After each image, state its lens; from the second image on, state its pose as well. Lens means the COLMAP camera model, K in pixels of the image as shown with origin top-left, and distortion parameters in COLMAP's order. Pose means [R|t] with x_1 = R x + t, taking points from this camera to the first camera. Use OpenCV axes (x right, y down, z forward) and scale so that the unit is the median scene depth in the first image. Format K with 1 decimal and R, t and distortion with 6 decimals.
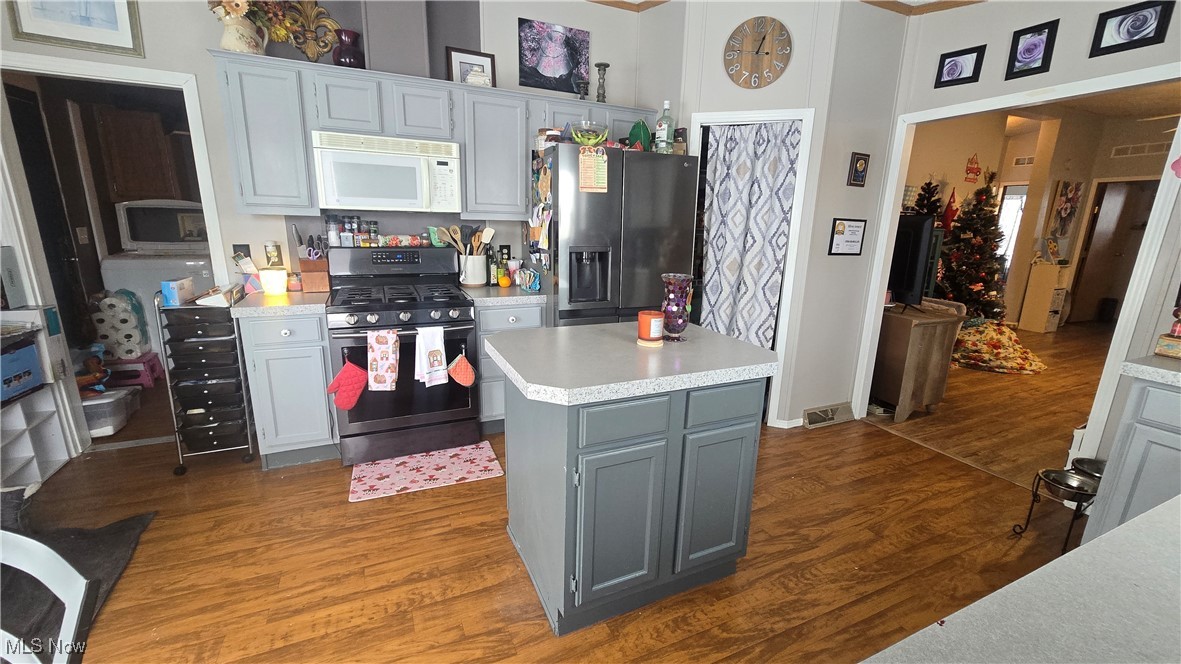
lens RADIAL K [[477.4, 0, 596.4], [0, 477.4, 334.7], [0, 0, 1]] dist [-0.001612, -0.000521]
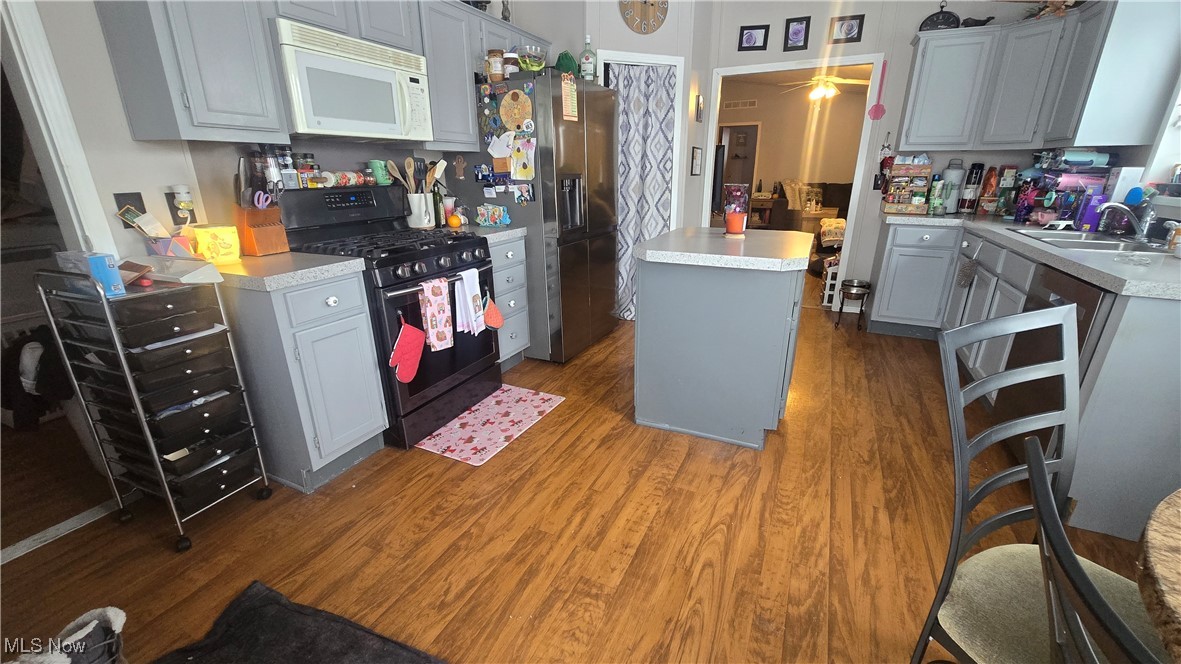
lens RADIAL K [[477.4, 0, 596.4], [0, 477.4, 334.7], [0, 0, 1]] dist [-0.001612, -0.000521]
pose [[0.766423, -0.240423, 0.595645, -0.724490], [0.175976, 0.970422, 0.165267, -0.003866], [-0.617761, -0.021845, 0.786062, 0.130978]]
